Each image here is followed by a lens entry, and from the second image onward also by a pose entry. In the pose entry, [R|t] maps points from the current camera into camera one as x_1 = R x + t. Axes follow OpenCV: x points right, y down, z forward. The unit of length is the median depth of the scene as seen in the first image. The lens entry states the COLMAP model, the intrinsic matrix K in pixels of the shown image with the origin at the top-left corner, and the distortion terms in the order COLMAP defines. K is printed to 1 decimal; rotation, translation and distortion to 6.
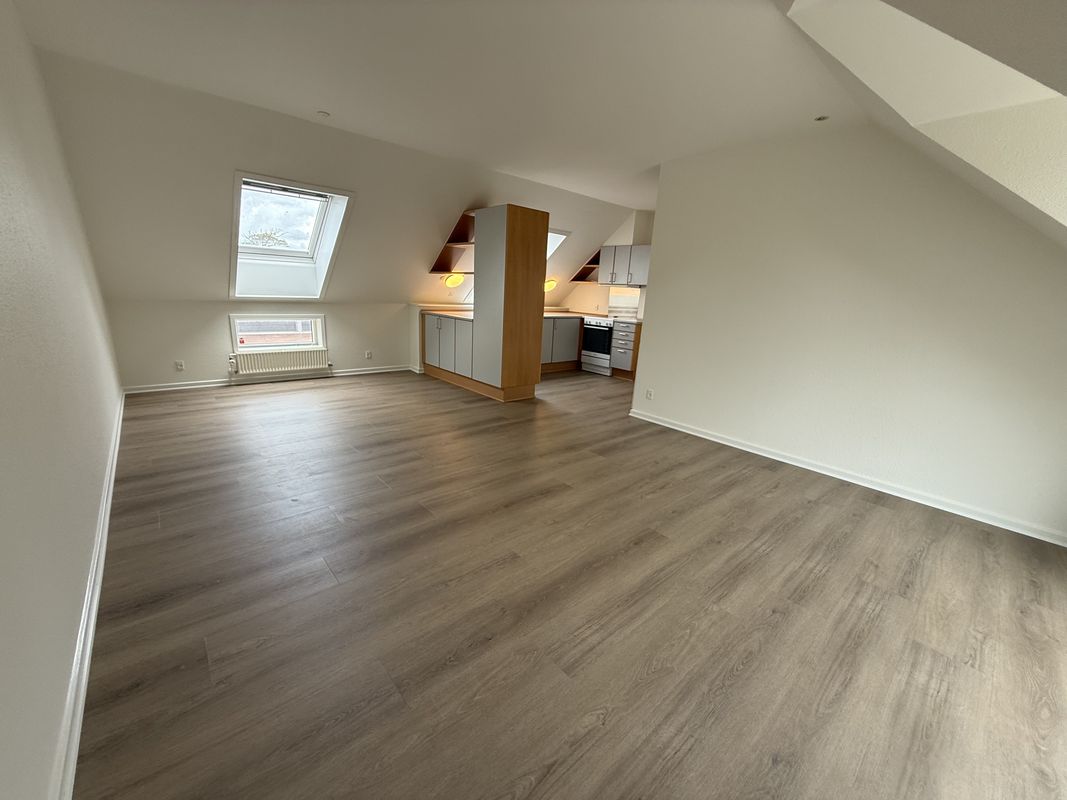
lens RADIAL K [[424.3, 0, 532.8], [0, 424.3, 397.2], [0, 0, 1]] dist [0.000540, 0.000388]
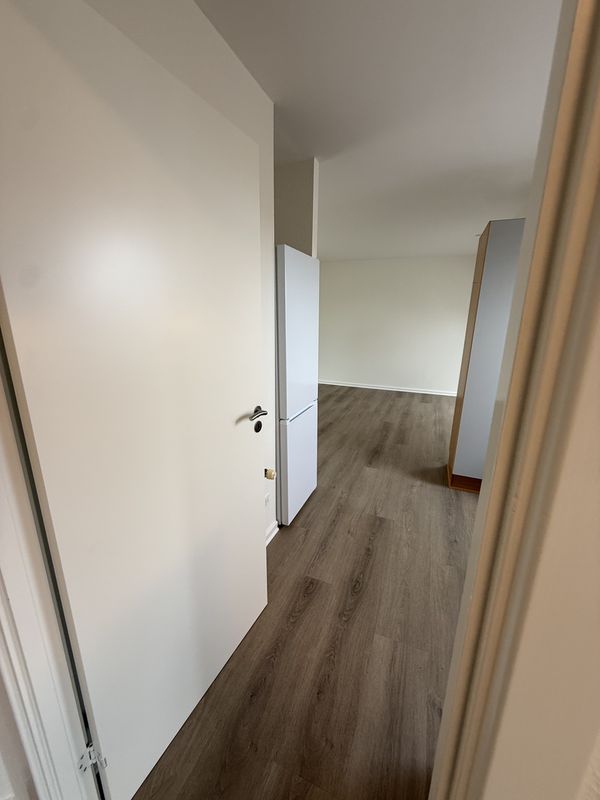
lens RADIAL K [[318.1, 0, 300.2], [0, 318.1, 398.8], [0, 0, 1]] dist [0.000540, 0.000388]
pose [[-0.894335, 0.053744, -0.444158, 0.472354], [-0.163762, 0.884539, 0.436774, -0.335636], [0.416349, 0.463359, -0.782274, 1.275263]]
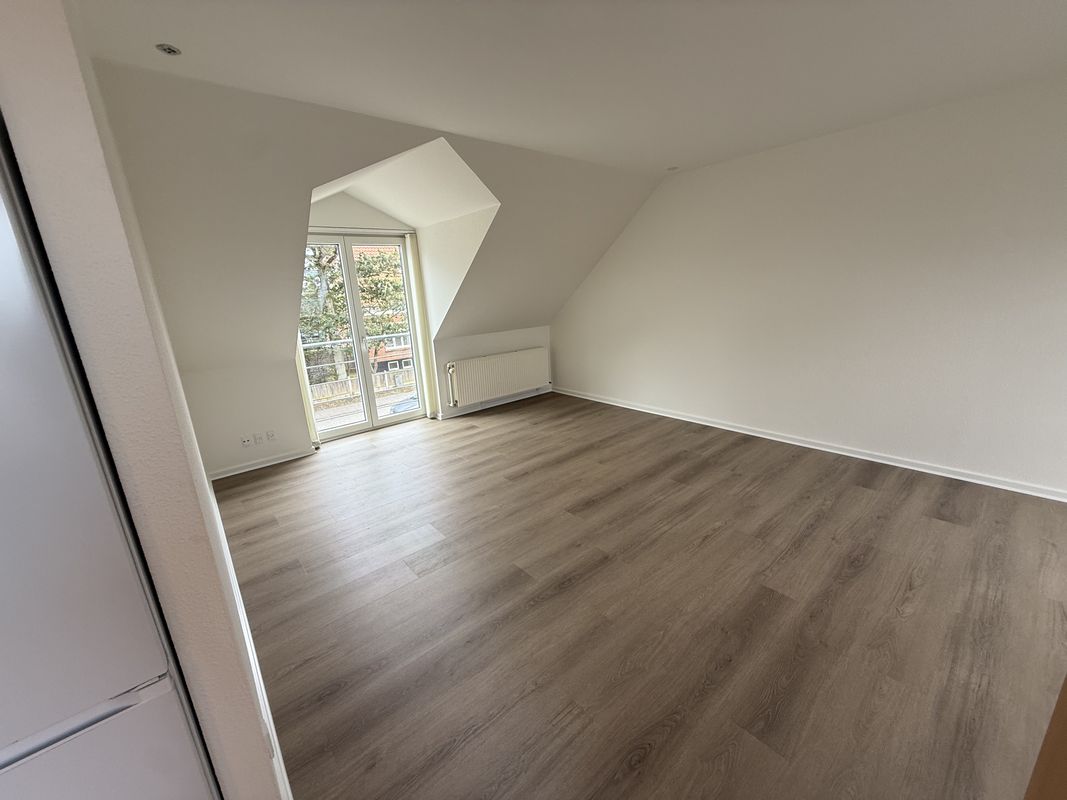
lens RADIAL K [[424.3, 0, 535.4], [0, 424.3, 400.7], [0, 0, 1]] dist [0.000540, 0.000388]
pose [[-0.999947, -0.004057, 0.009422, 0.086829], [0.001036, 0.873830, 0.486230, -0.285939], [-0.010206, 0.486215, -0.873780, 0.981490]]
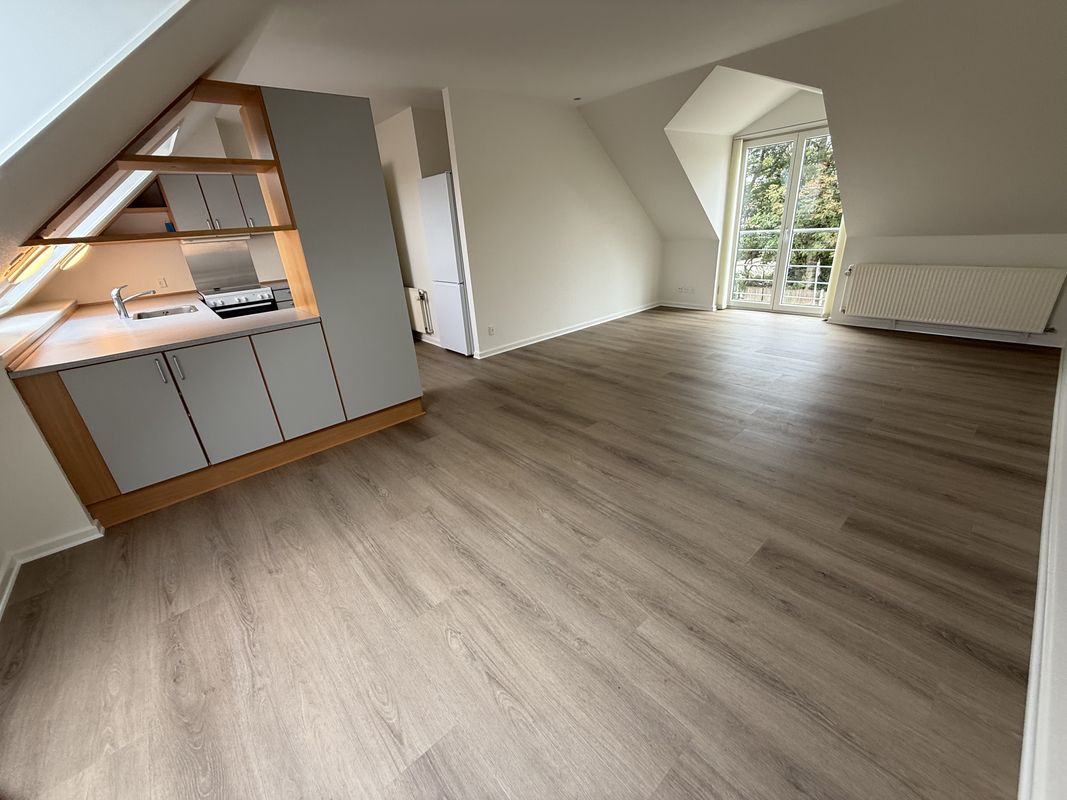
lens RADIAL K [[424.3, 0, 528.1], [0, 424.3, 400.0], [0, 0, 1]] dist [0.000540, 0.000388]
pose [[0.005172, -0.435636, 0.900108, -0.656866], [0.310226, 0.856408, 0.412704, -0.232303], [-0.950649, 0.277103, 0.139575, 0.707880]]
